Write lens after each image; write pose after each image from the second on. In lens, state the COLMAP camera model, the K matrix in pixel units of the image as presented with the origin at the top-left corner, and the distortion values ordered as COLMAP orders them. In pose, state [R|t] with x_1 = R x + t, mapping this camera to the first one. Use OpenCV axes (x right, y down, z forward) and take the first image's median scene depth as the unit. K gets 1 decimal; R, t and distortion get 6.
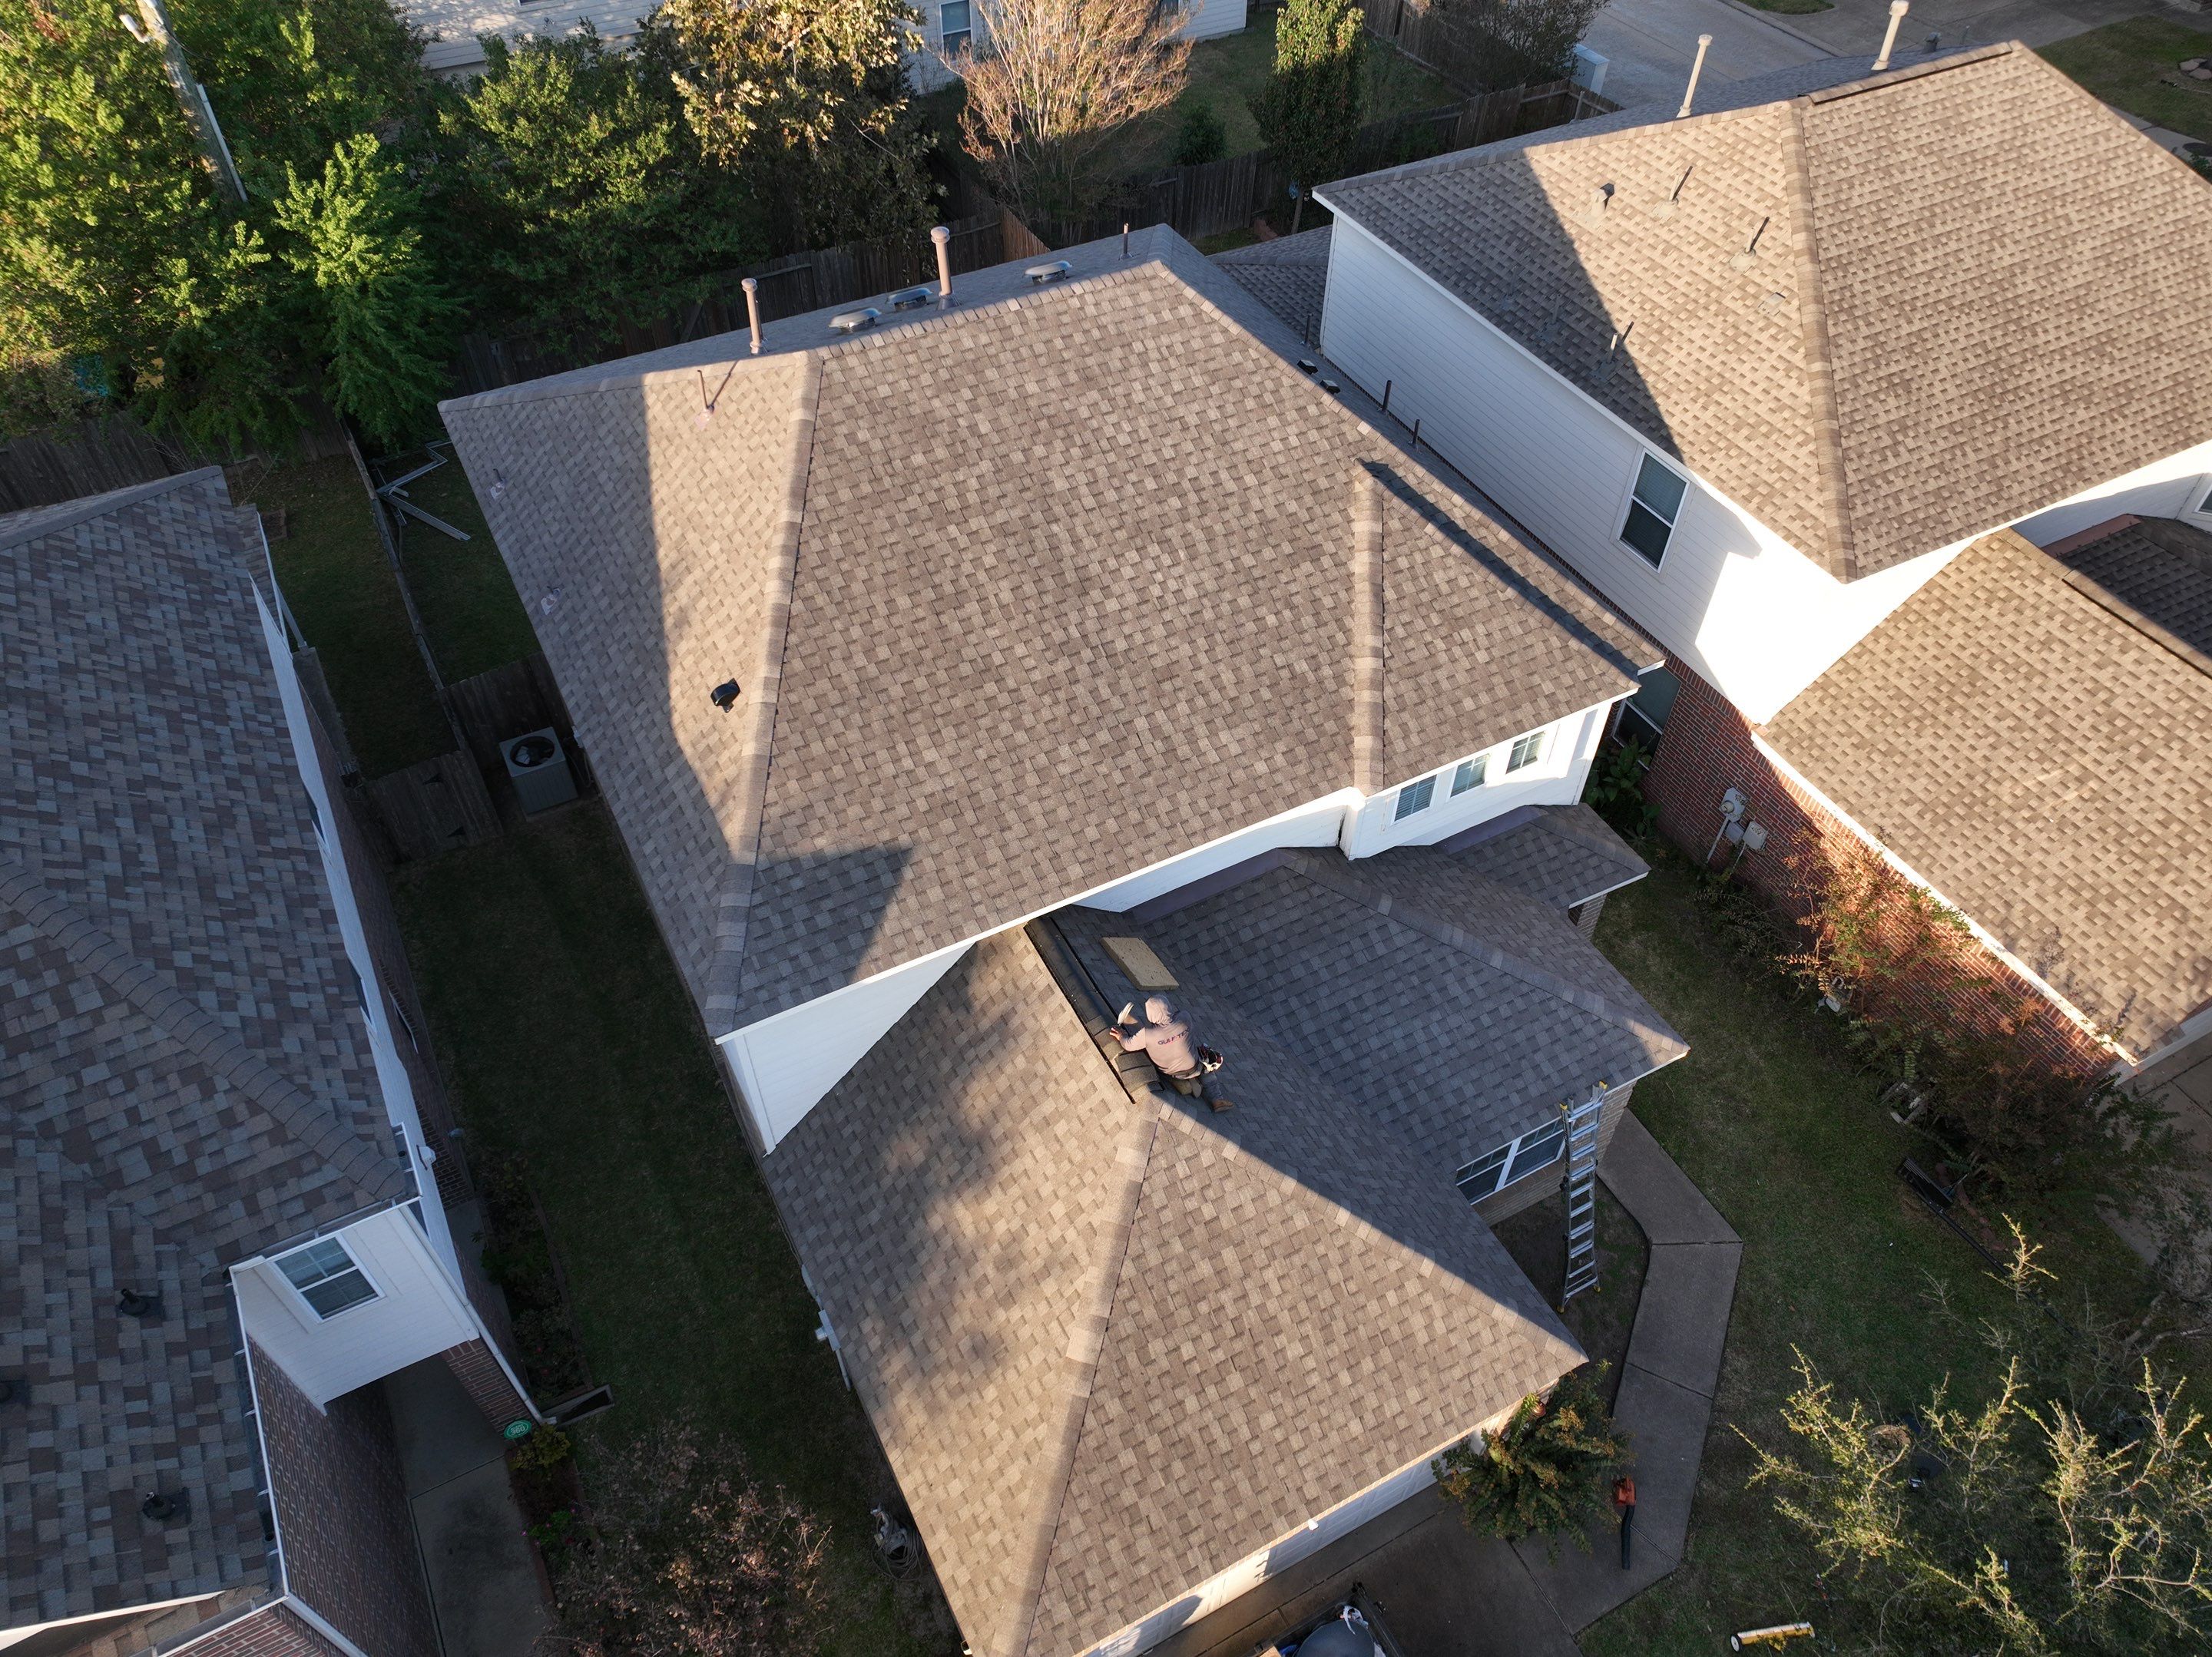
lens RADIAL K [[1557.7, 0, 1115.1], [0, 1557.7, 828.0], [0, 0, 1]] dist [0.009970, 0.008346]
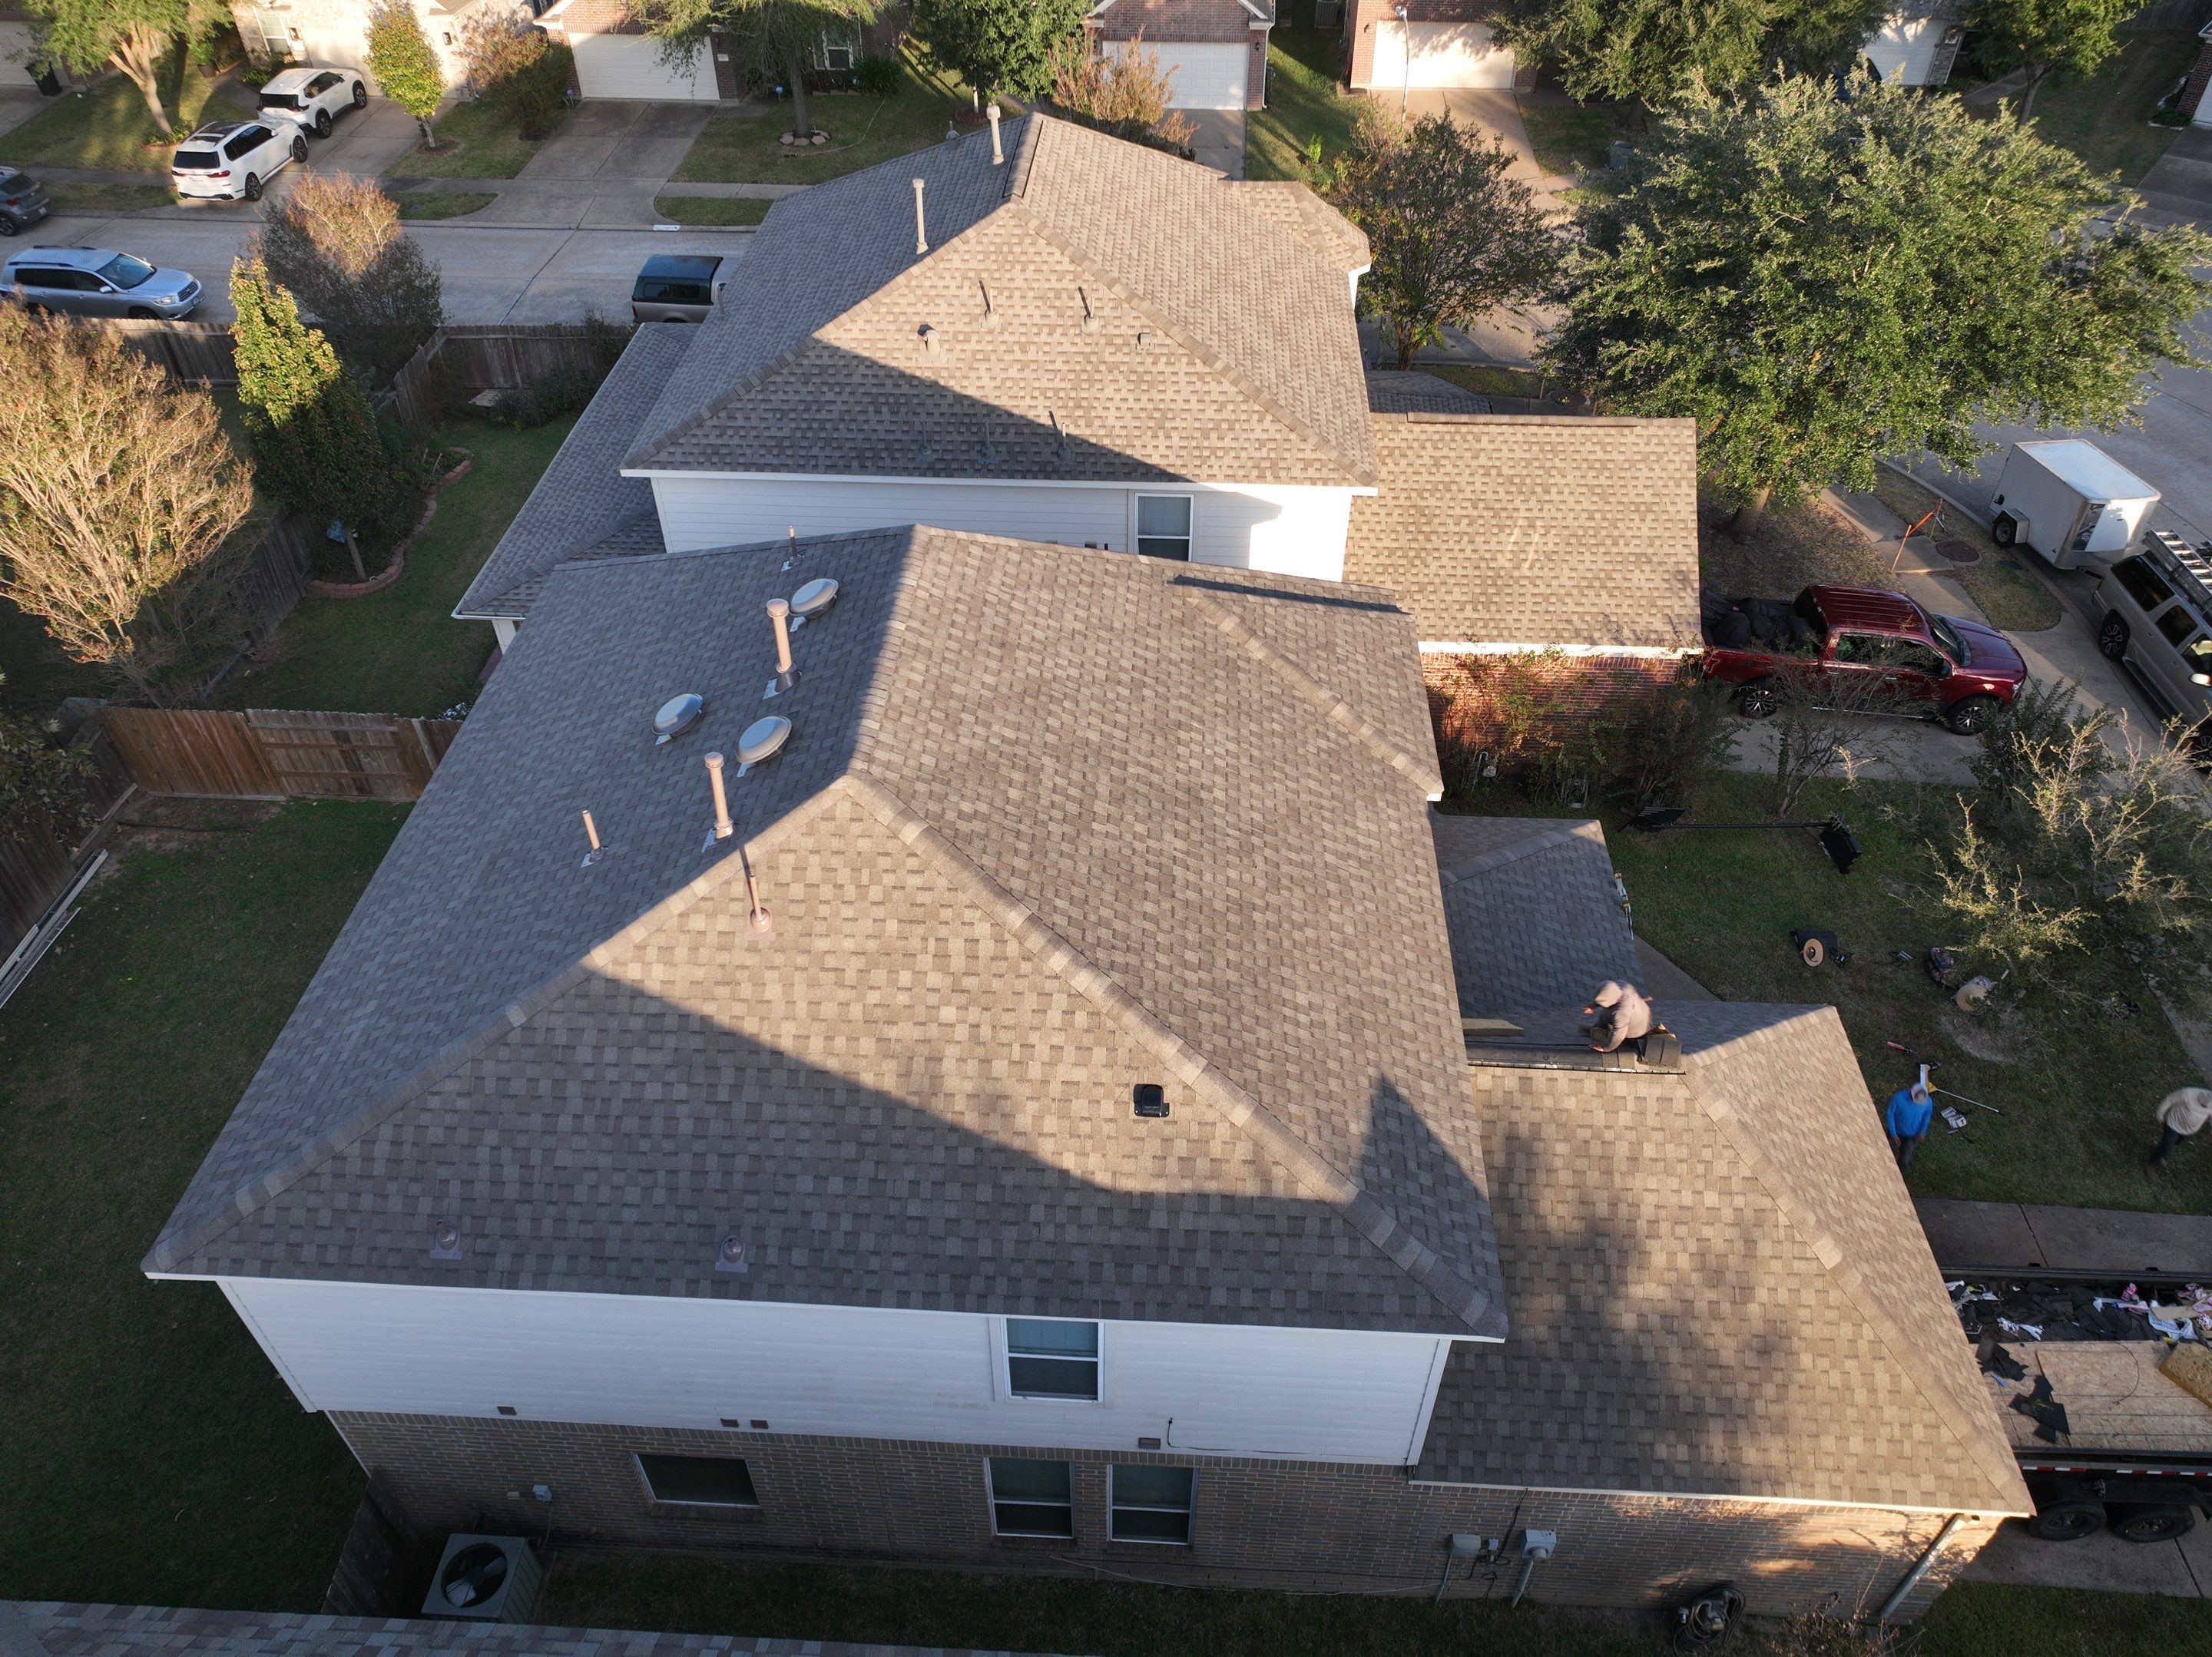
lens RADIAL K [[1557.7, 0, 1111.7], [0, 1557.7, 823.5], [0, 0, 1]] dist [0.009970, 0.008346]
pose [[0.514796, -0.575172, 0.635738, -0.600905], [0.634973, 0.754040, 0.168028, -0.300722], [-0.576017, 0.317176, 0.753395, 0.265616]]
